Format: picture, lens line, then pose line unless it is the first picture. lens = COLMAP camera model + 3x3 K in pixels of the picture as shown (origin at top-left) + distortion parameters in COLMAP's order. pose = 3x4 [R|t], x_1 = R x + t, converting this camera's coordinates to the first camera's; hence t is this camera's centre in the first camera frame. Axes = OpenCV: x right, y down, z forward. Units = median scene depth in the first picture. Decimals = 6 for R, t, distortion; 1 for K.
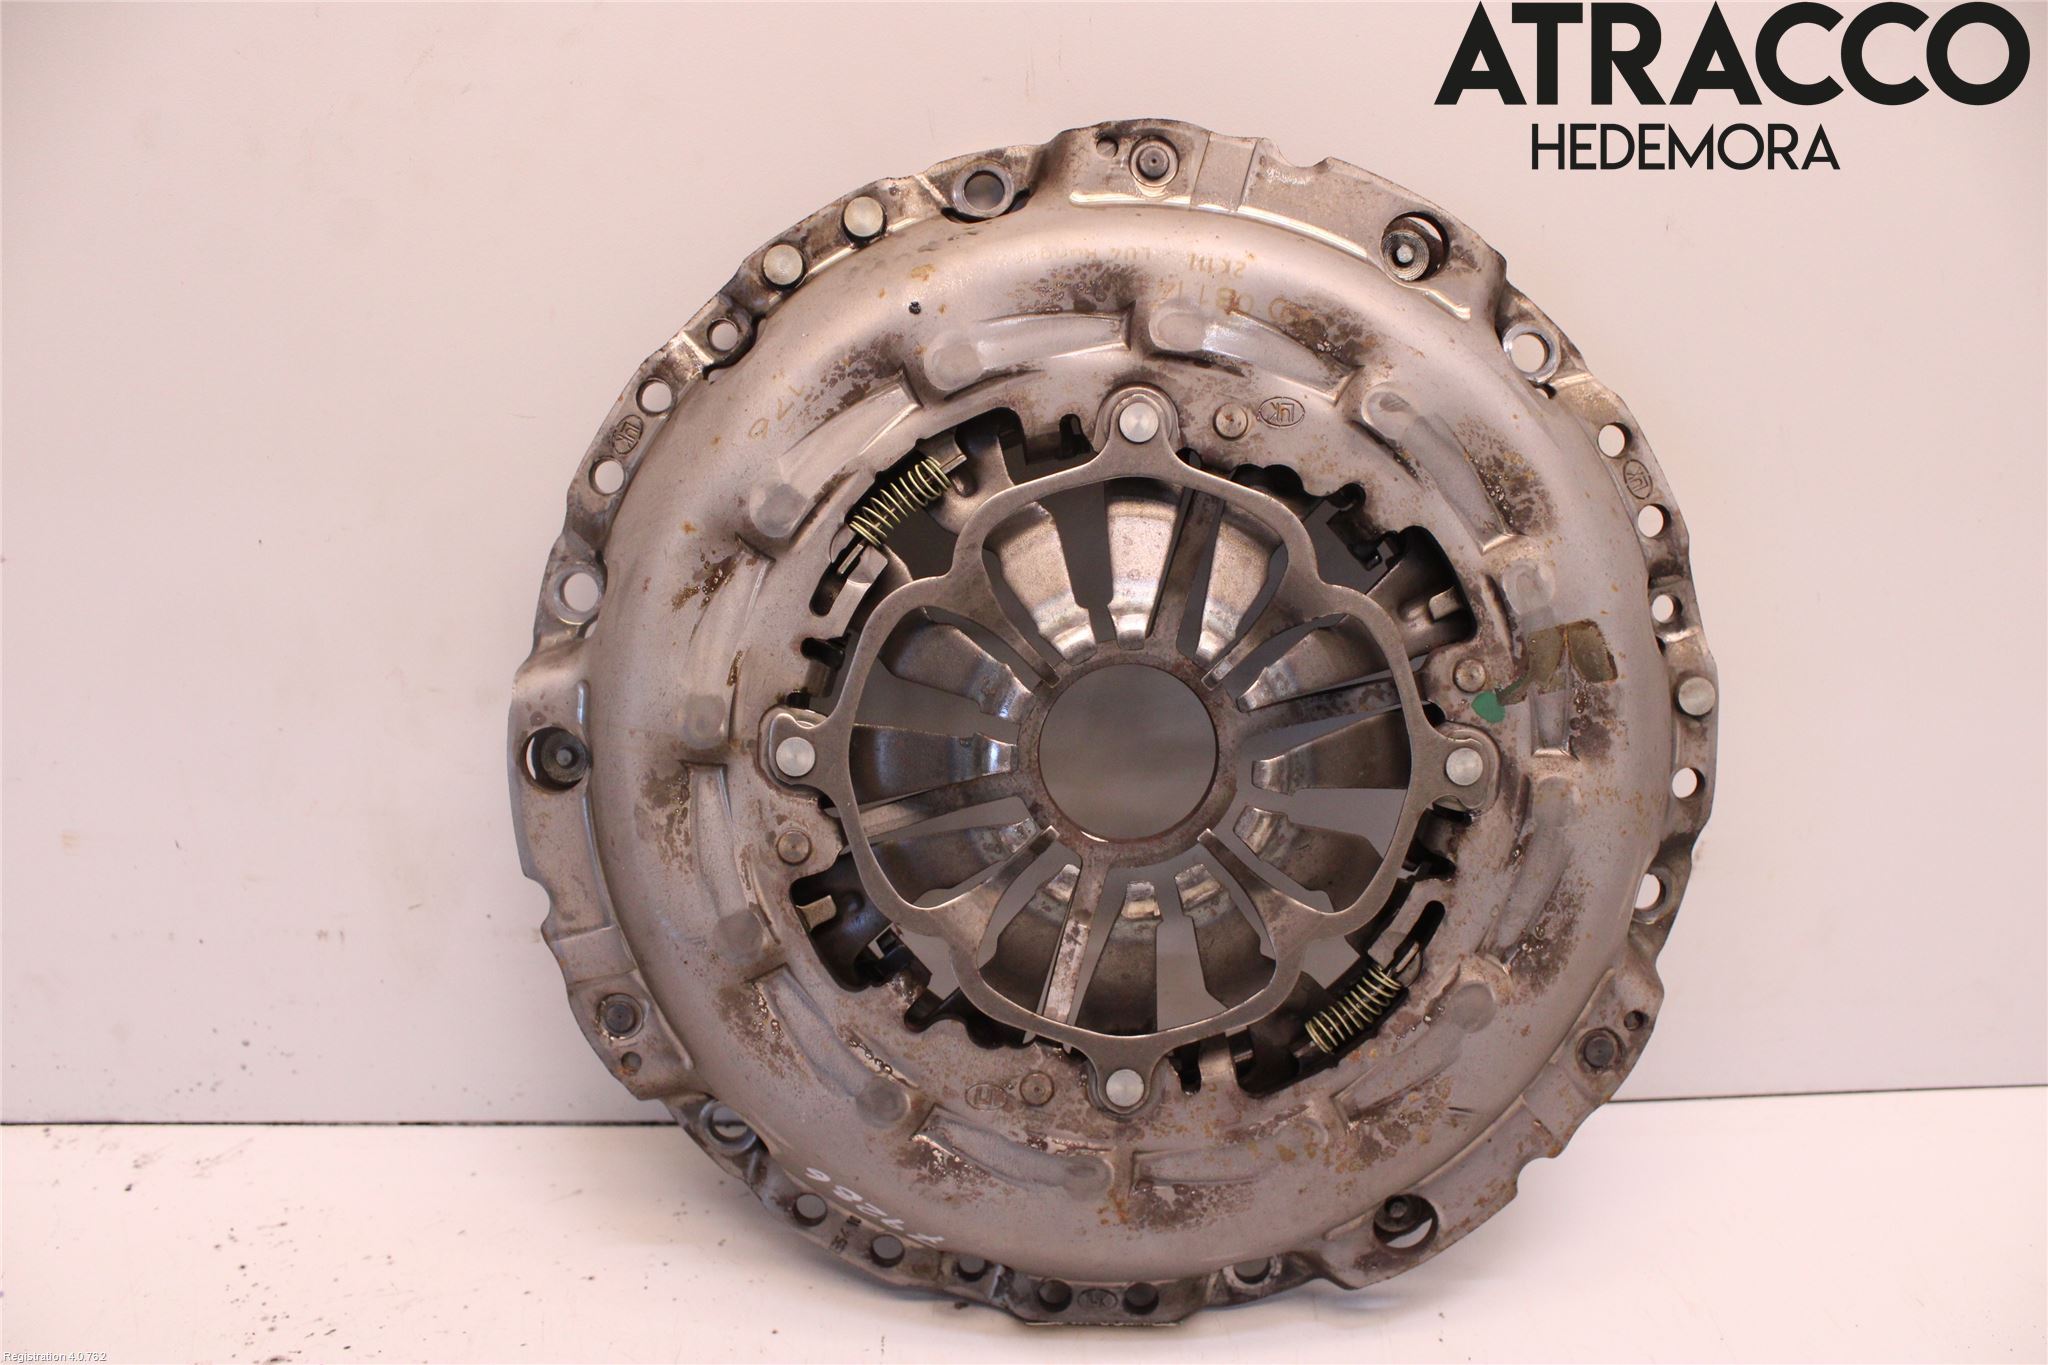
lens RADIAL K [[1738.7, 0, 1024.0], [0, 1738.7, 682.5], [0, 0, 1]] dist [-0.261737, 0.323672]
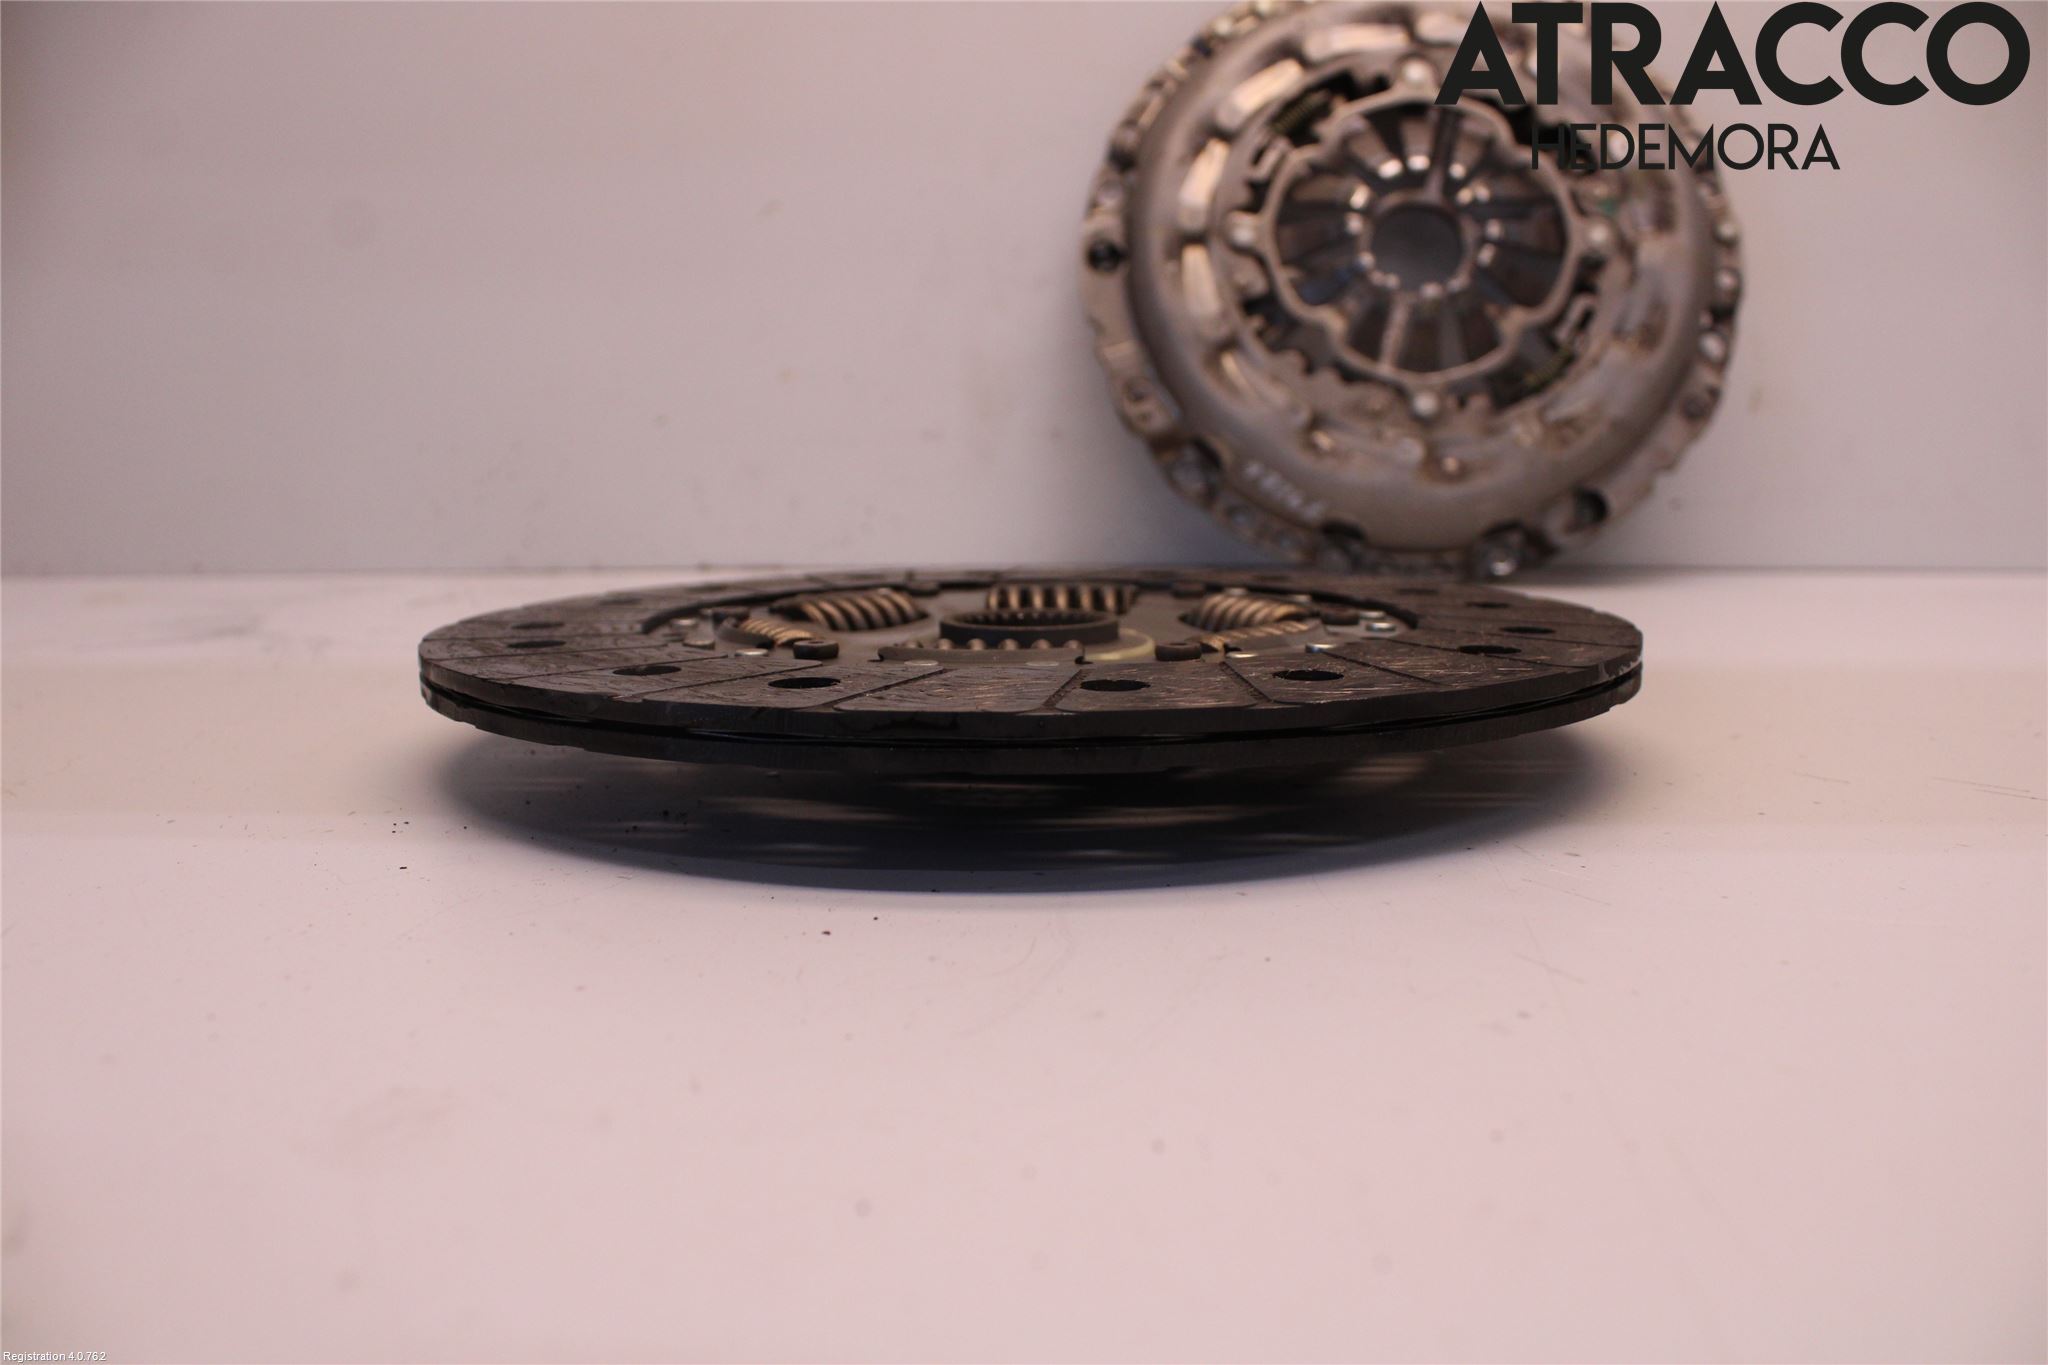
lens RADIAL K [[1738.7, 0, 1024.0], [0, 1738.7, 682.5], [0, 0, 1]] dist [-0.261737, 0.323672]
pose [[0.995703, -0.003501, -0.092535, -0.199139], [-0.018779, 0.970886, -0.238804, 0.966492], [0.090677, 0.239516, 0.966649, -0.710168]]
